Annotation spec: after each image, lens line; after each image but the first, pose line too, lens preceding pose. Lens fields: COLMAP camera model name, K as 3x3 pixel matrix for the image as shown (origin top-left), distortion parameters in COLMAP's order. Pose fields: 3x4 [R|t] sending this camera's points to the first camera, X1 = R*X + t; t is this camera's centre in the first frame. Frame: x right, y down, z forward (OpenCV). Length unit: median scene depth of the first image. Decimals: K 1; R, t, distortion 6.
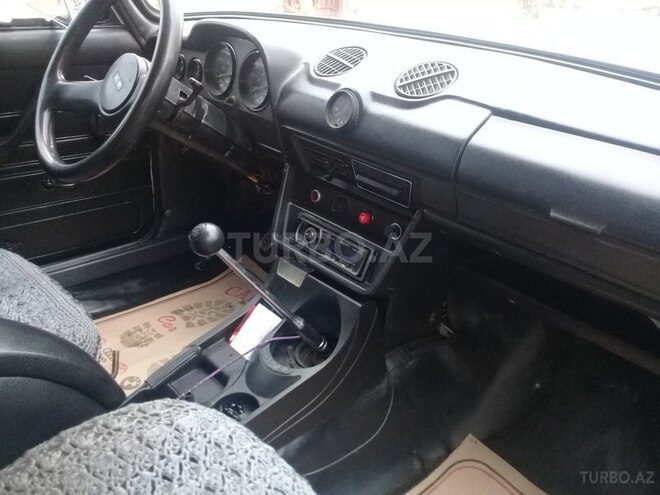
lens RADIAL K [[612.3, 0, 328.3], [0, 612.3, 229.6], [0, 0, 1]] dist [0.092918, -0.181426]
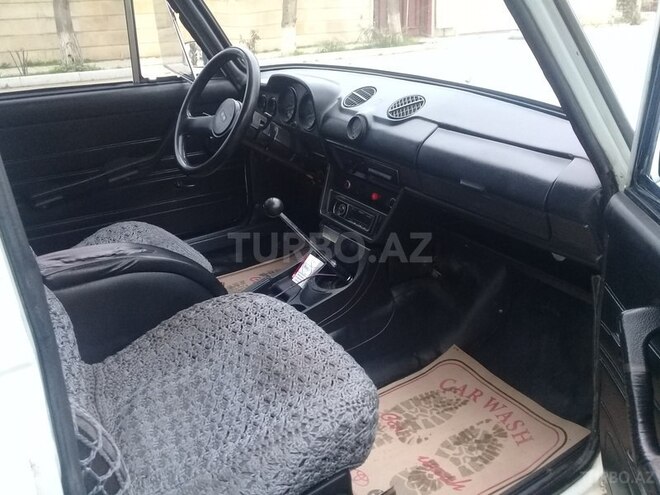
lens RADIAL K [[612.3, 0, 328.3], [0, 612.3, 229.6], [0, 0, 1]] dist [0.092918, -0.181426]
pose [[0.987641, -0.012494, -0.156234, 0.181076], [0.007510, 0.999445, -0.032450, 0.113230], [0.156553, 0.030876, 0.987187, -0.541405]]
